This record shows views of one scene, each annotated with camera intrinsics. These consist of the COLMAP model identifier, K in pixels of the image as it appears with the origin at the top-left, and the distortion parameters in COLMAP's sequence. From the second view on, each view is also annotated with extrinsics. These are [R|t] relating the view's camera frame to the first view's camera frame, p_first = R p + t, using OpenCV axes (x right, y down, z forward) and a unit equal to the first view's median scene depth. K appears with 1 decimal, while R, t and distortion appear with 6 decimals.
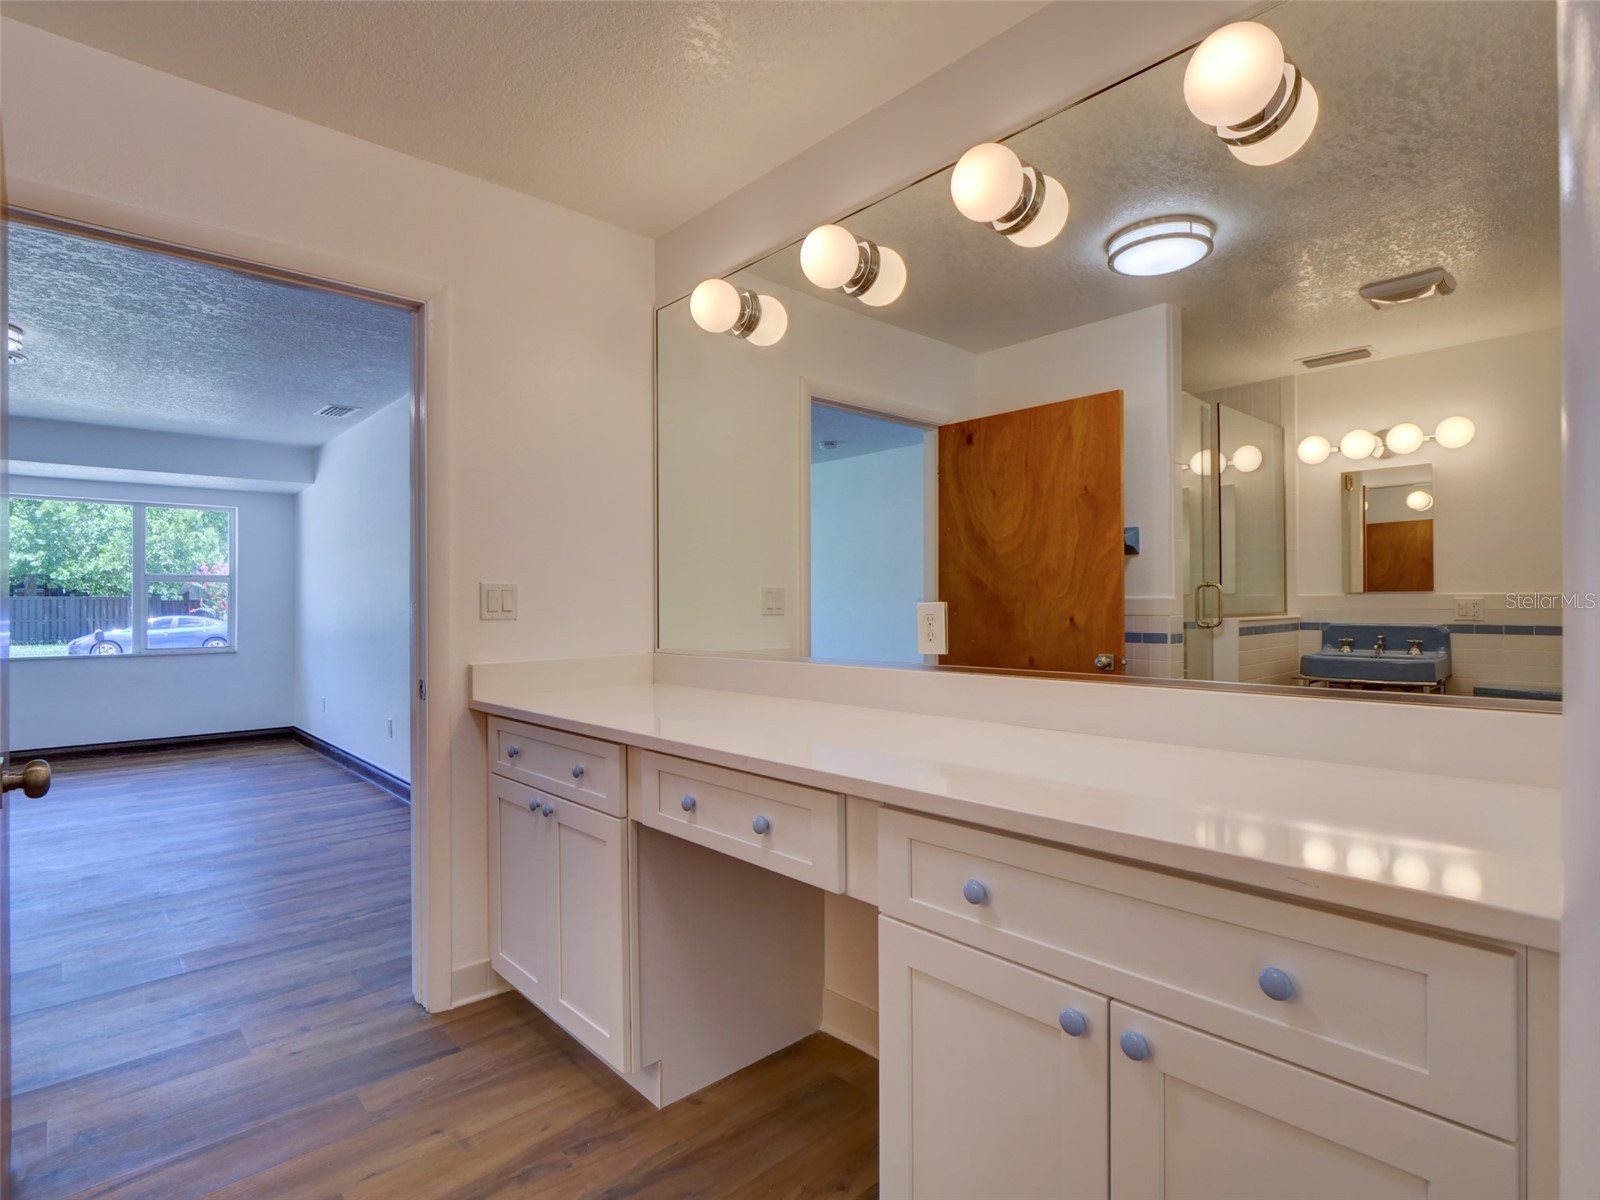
lens RADIAL K [[799.9, 0, 770.8], [0, 799.9, 600.1], [0, 0, 1]] dist [0.000815, -0.000007]
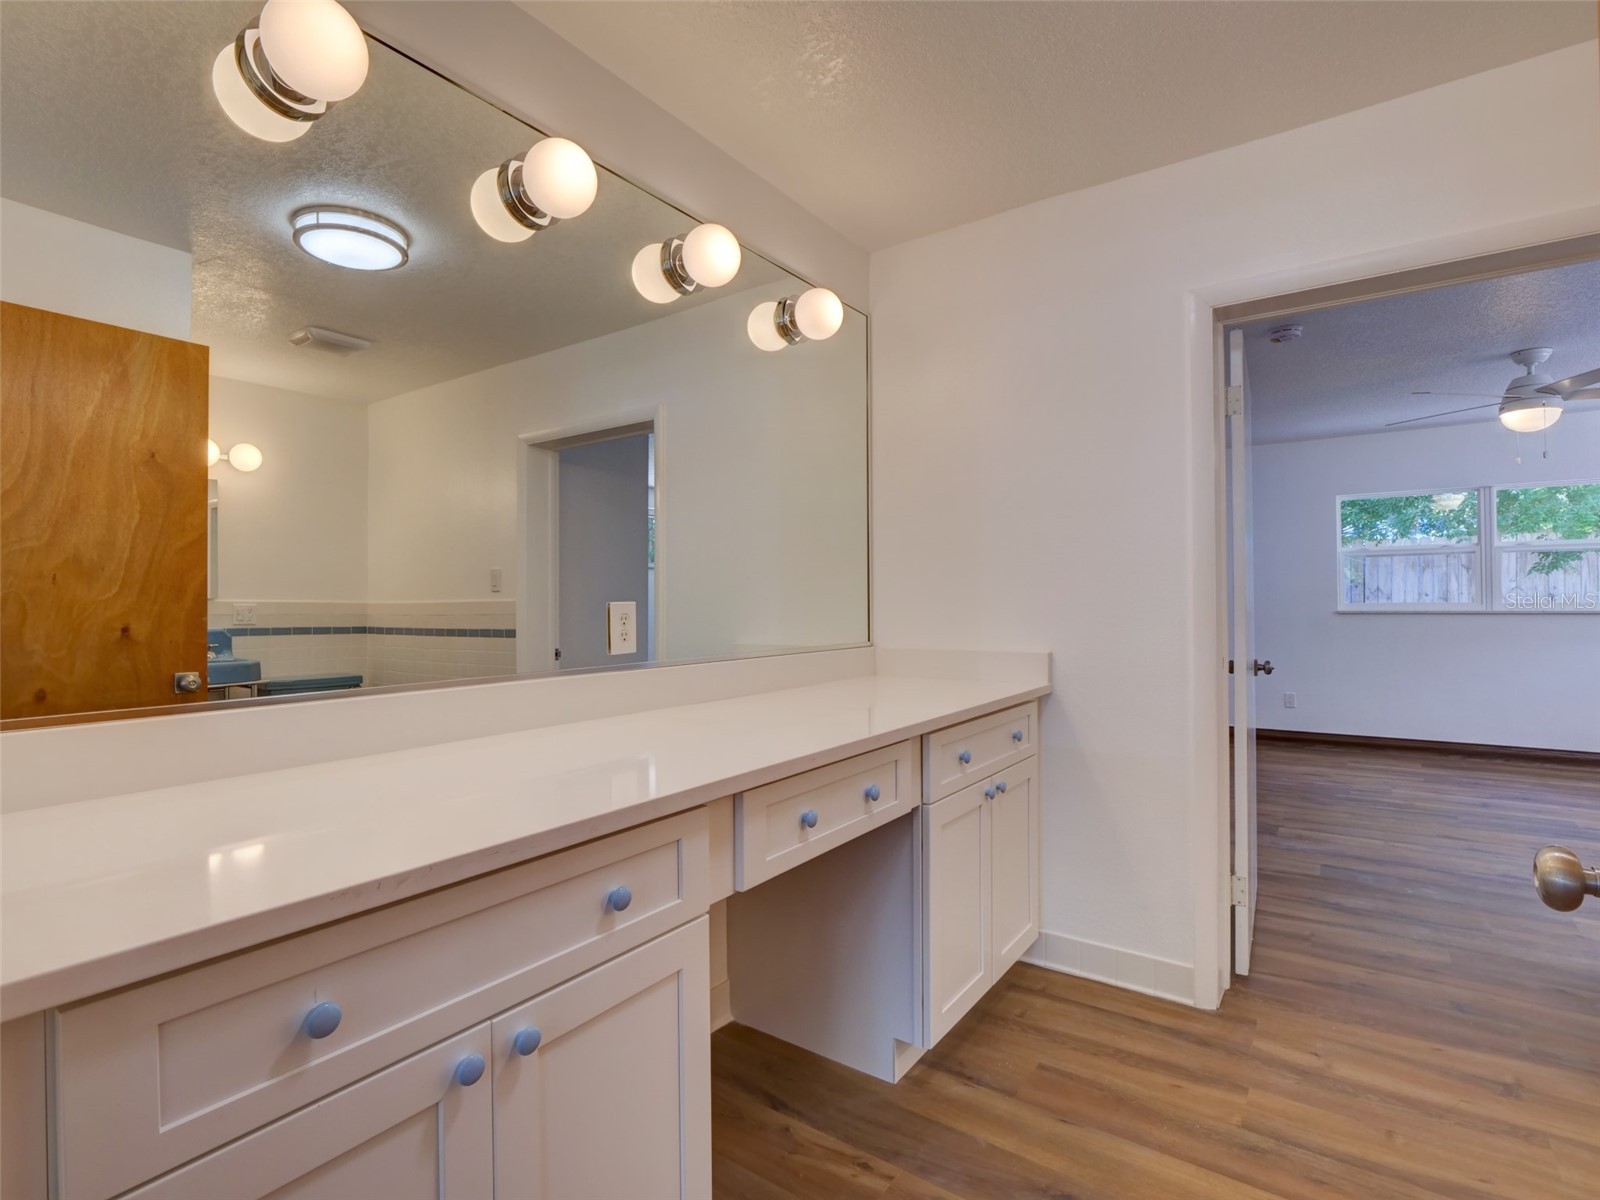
lens RADIAL K [[782.8, 0, 797.8], [0, 782.8, 599.4], [0, 0, 1]] dist [-0.008047, -0.001737]
pose [[-0.227019, 0.013649, 0.973795, -0.454355], [0.002879, 0.999907, -0.013344, 0.007270], [-0.973886, -0.000226, -0.227037, 0.568043]]
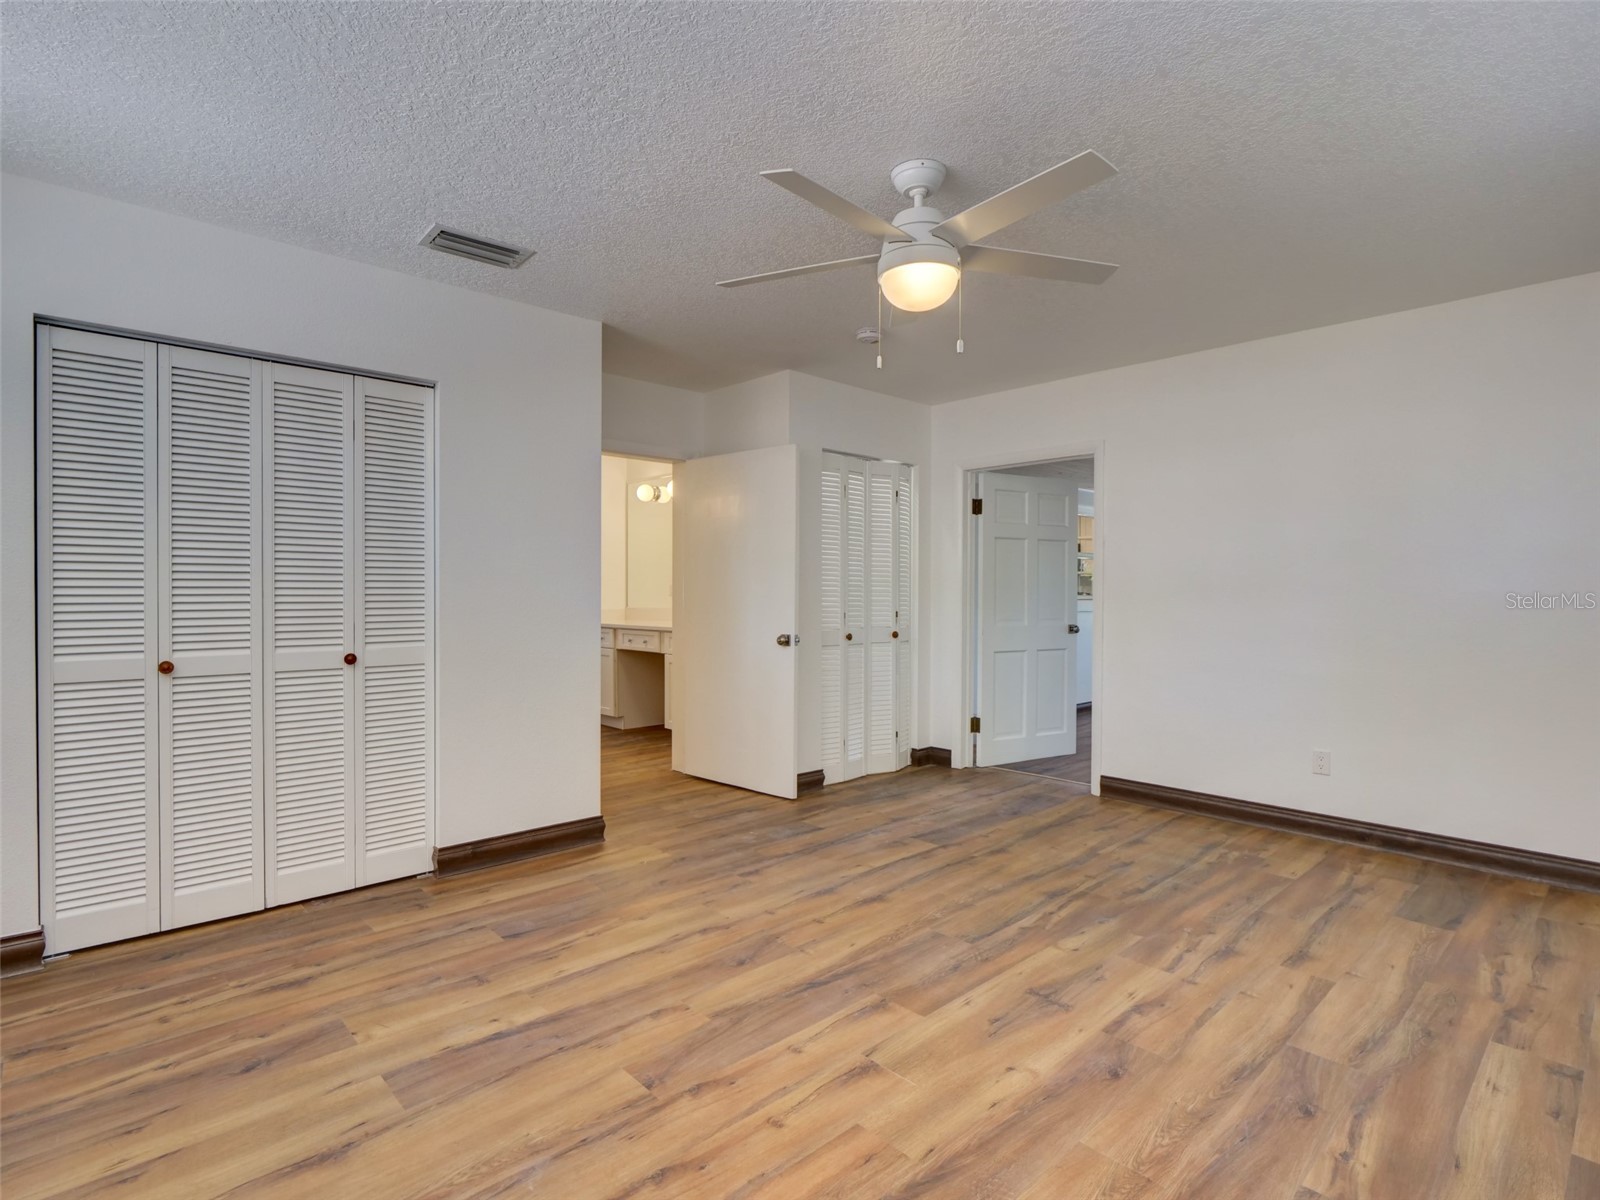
lens RADIAL K [[799.9, 0, 770.8], [0, 799.9, 600.1], [0, 0, 1]] dist [0.000815, -0.000007]
pose [[0.999931, 0.011437, 0.002718, 0.282300], [-0.011478, 0.999809, 0.015809, -0.010369], [-0.002537, -0.015839, 0.999871, -1.440130]]
